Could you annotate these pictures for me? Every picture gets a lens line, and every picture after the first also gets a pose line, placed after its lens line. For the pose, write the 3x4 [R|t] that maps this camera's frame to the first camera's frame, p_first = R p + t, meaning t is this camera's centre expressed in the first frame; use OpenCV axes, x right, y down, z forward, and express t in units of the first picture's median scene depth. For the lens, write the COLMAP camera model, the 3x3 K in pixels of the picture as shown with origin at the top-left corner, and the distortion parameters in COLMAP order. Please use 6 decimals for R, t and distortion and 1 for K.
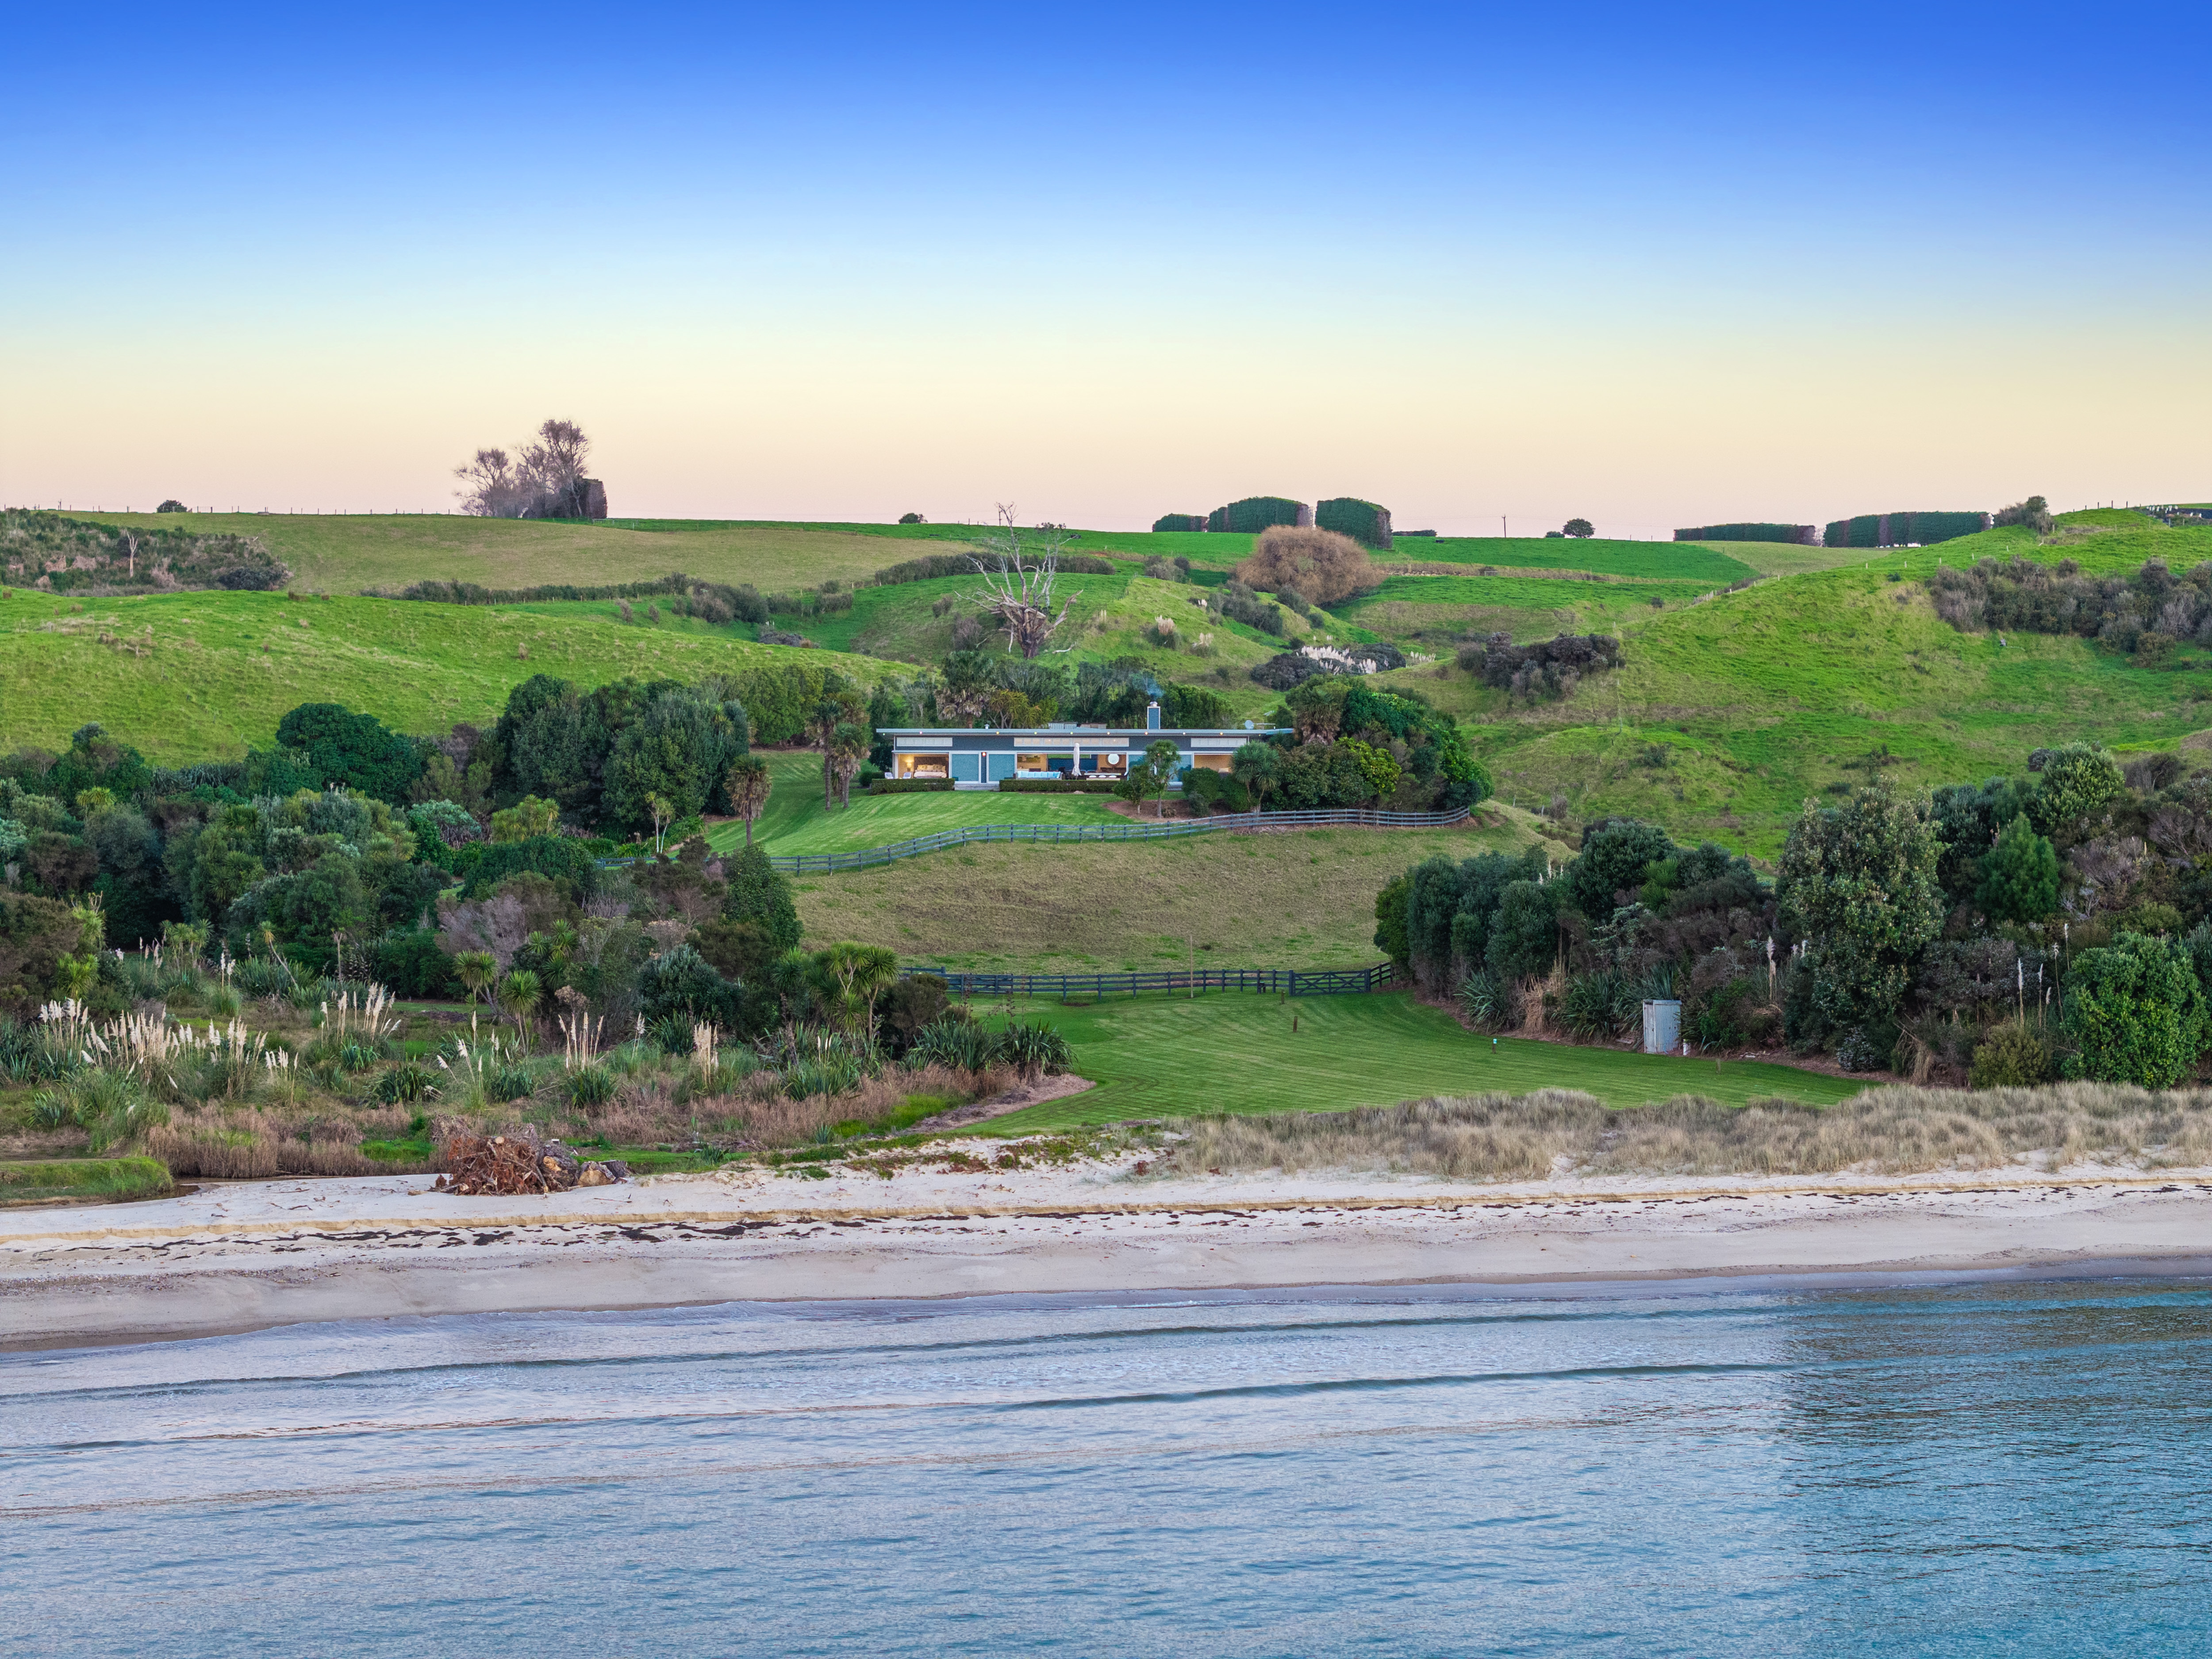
lens RADIAL K [[4563.2, 0, 1106.0], [0, 4563.2, 829.5], [0, 0, 1]] dist [-0.028345, 0.262217]
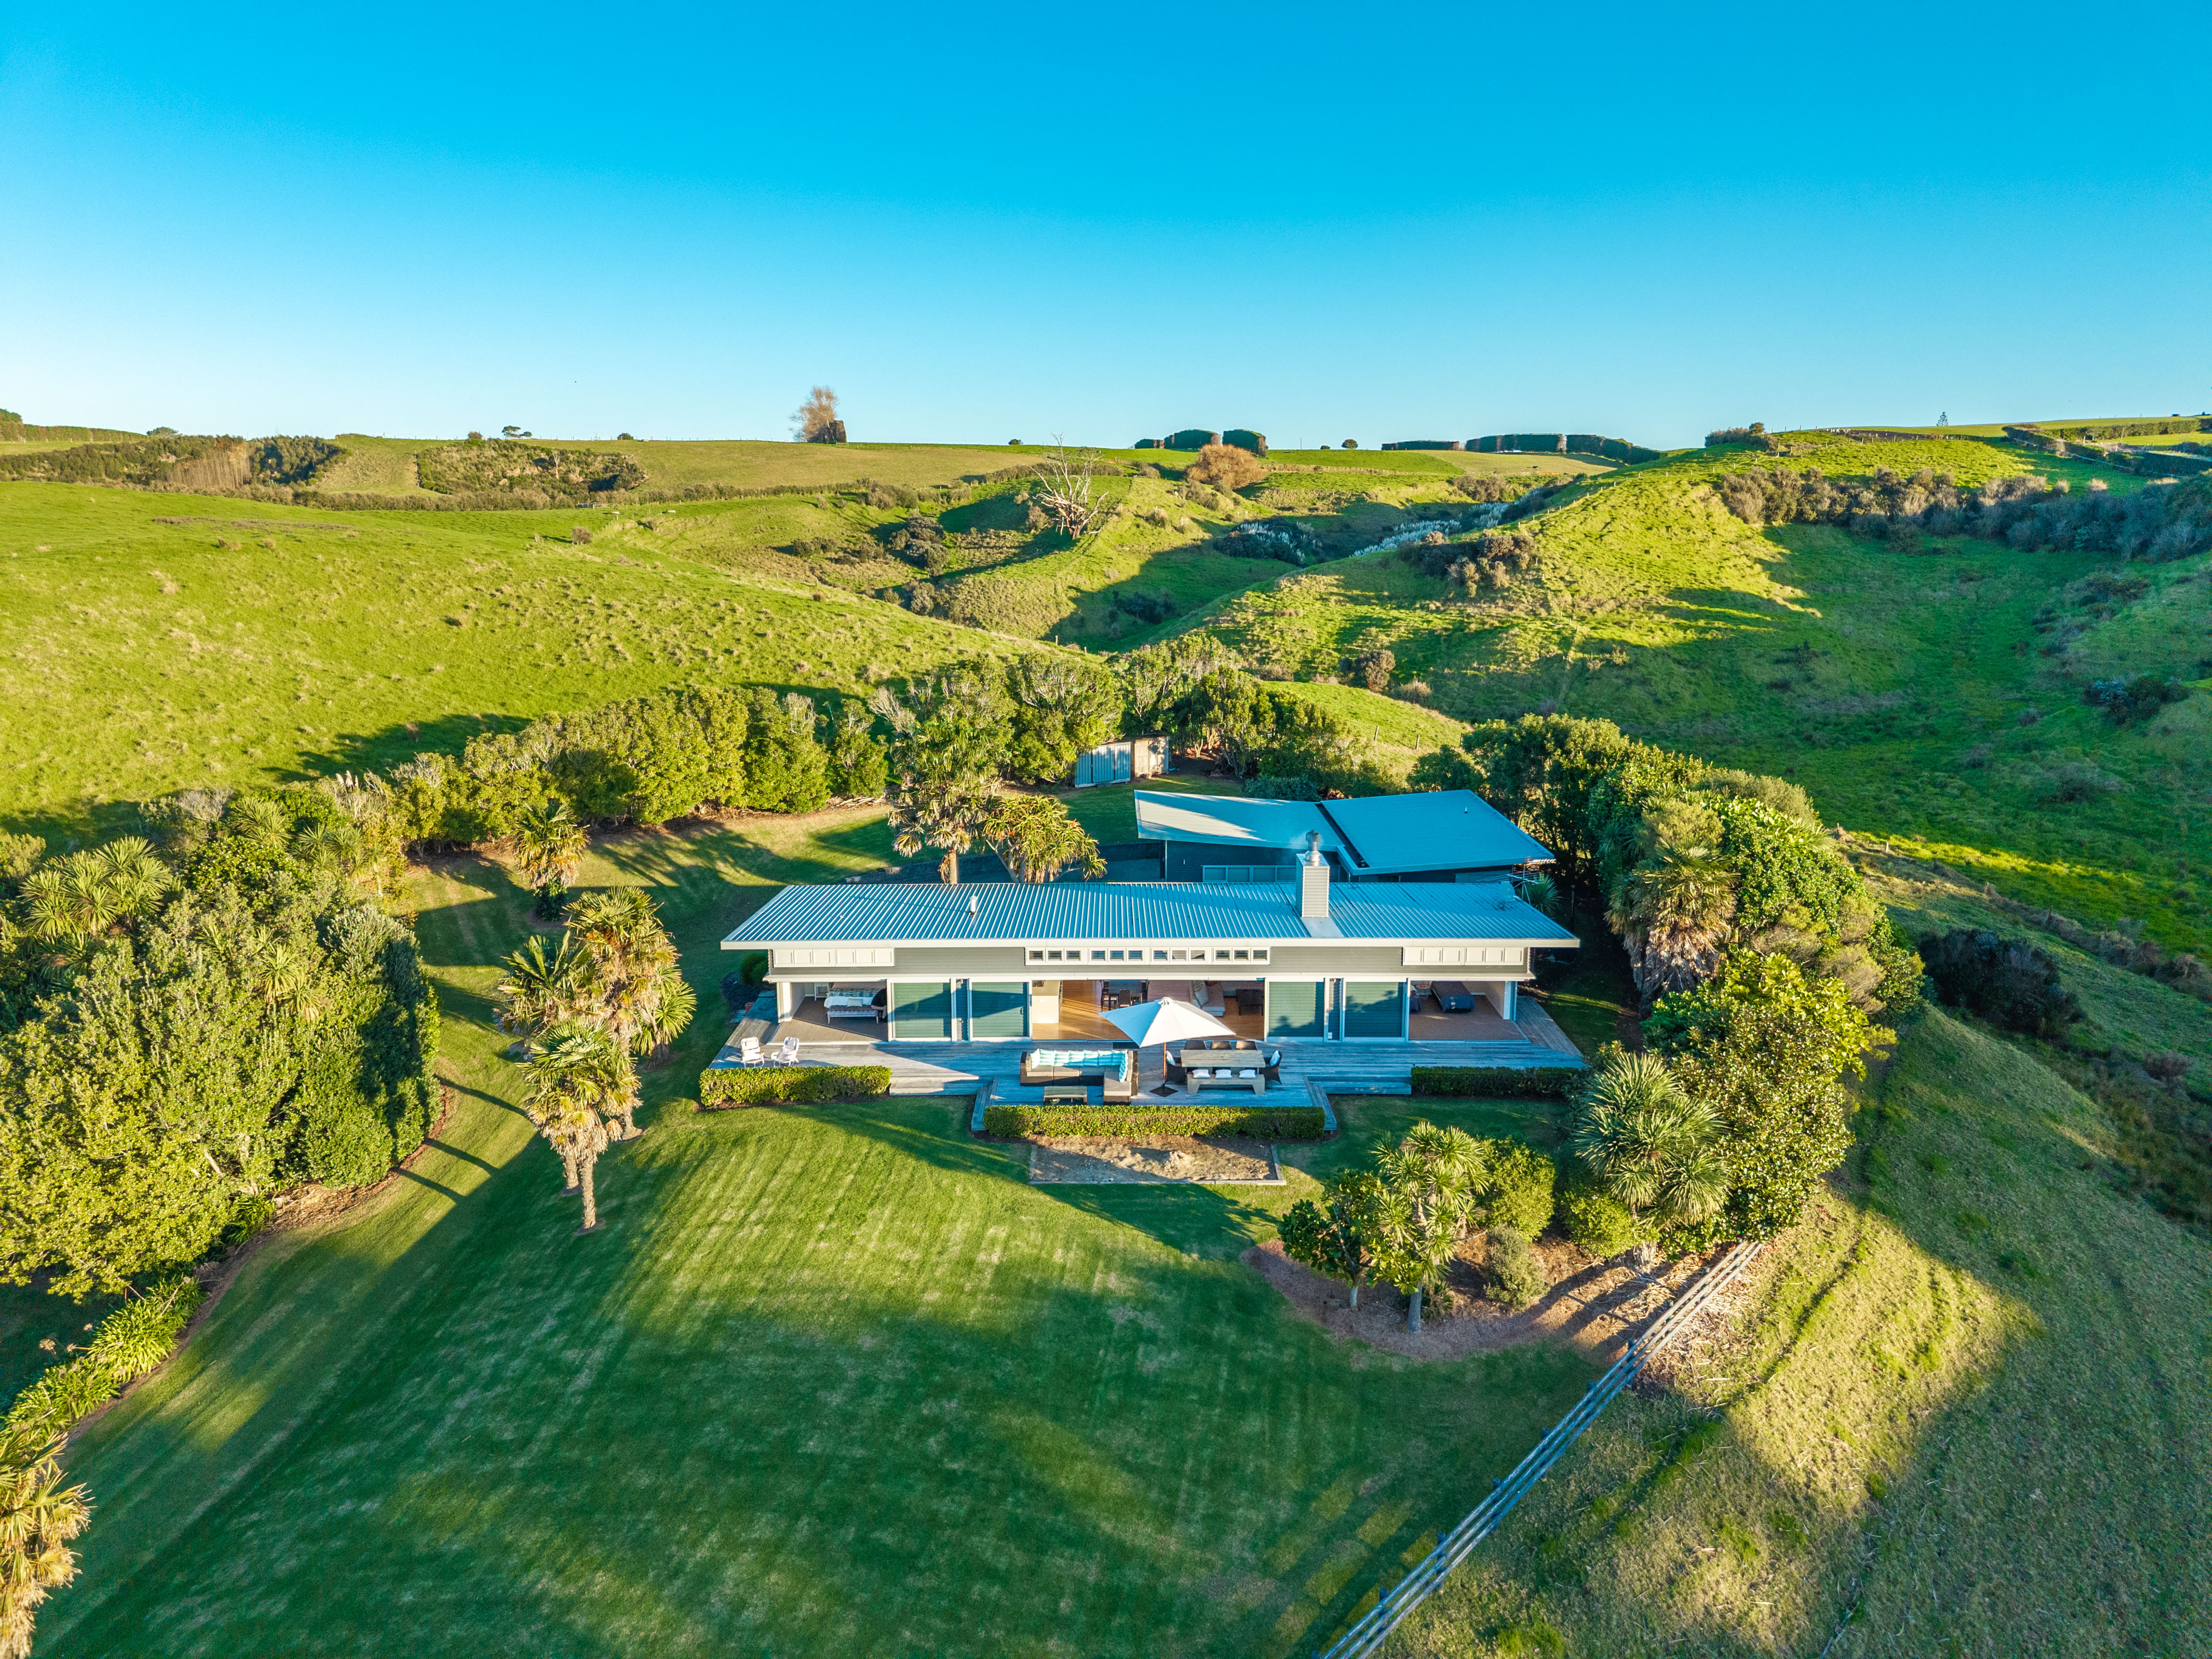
lens RADIAL K [[1527.6, 0, 1106.0], [0, 1527.6, 829.5], [0, 0, 1]] dist [0.063273, -0.128458]
pose [[0.999984, -0.005675, -0.000278, -0.015539], [0.005632, 0.983639, 0.180064, -0.081659], [-0.000749, -0.180063, 0.983655, 1.155167]]
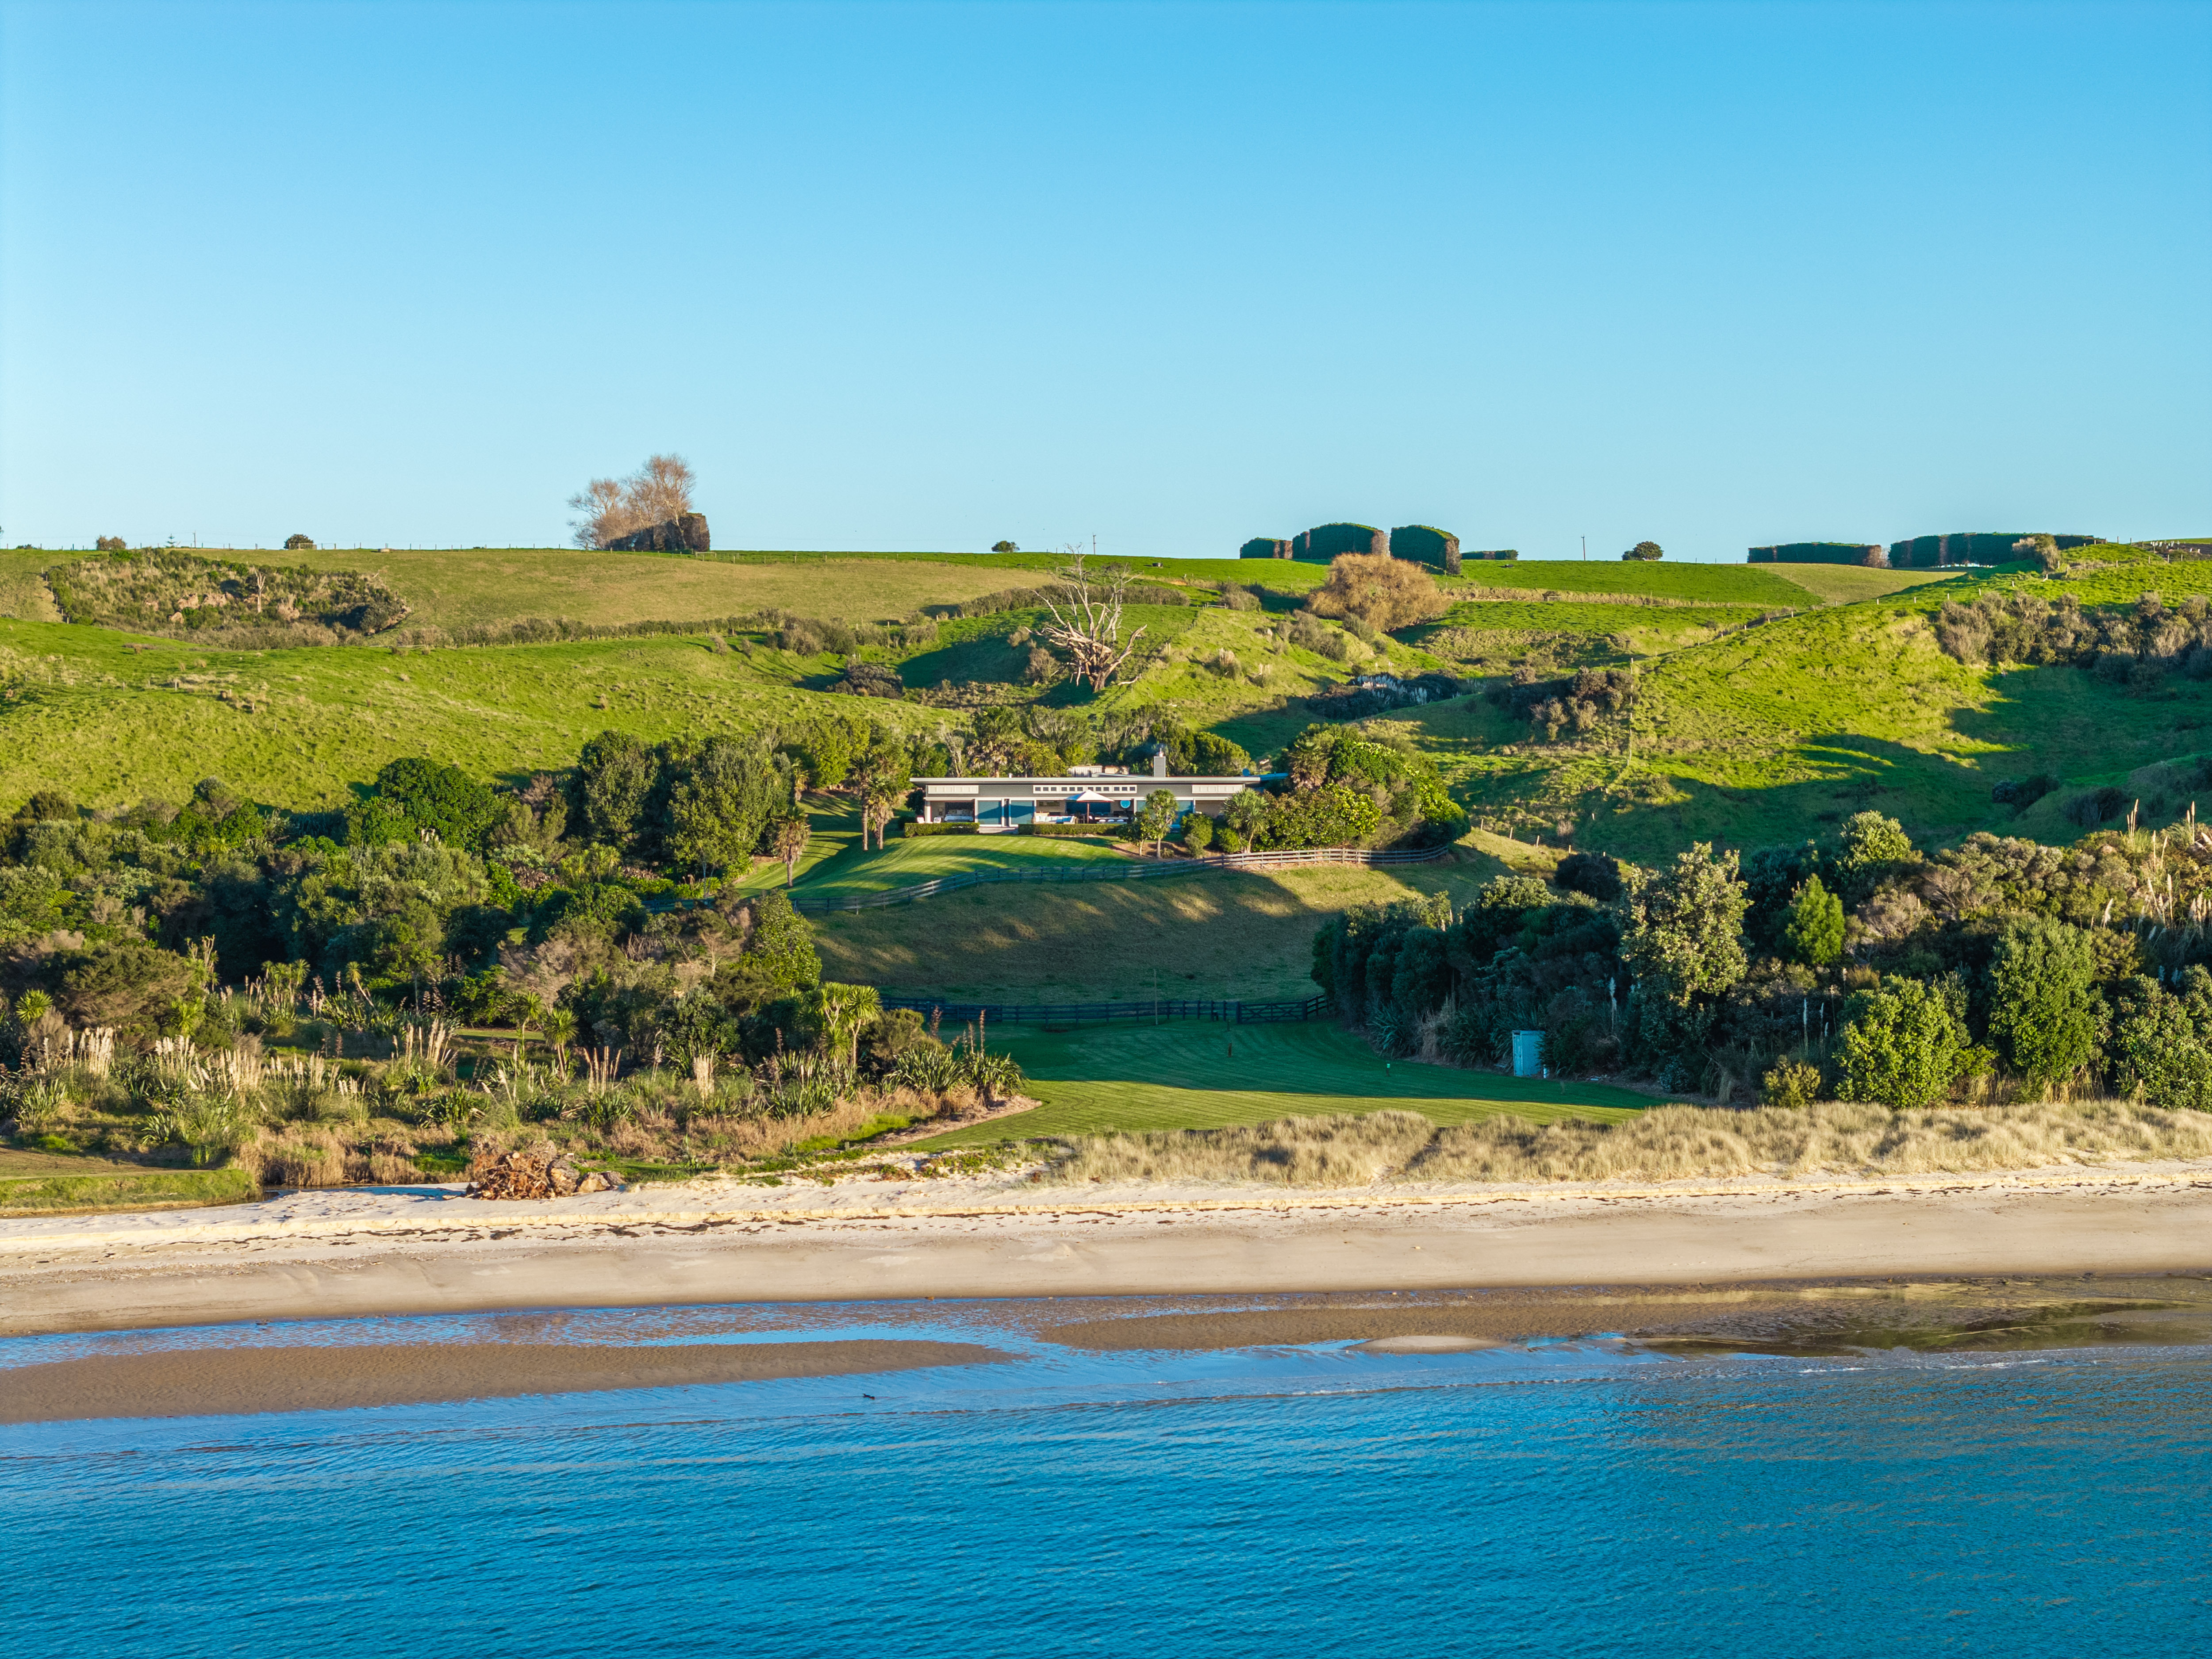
lens RADIAL K [[4563.2, 0, 1106.0], [0, 4563.2, 829.5], [0, 0, 1]] dist [-0.028345, 0.262217]
pose [[0.999543, -0.003874, -0.029979, 0.041939], [0.003890, 0.999992, 0.000473, -0.013336], [0.029977, -0.000589, 0.999550, -0.153331]]
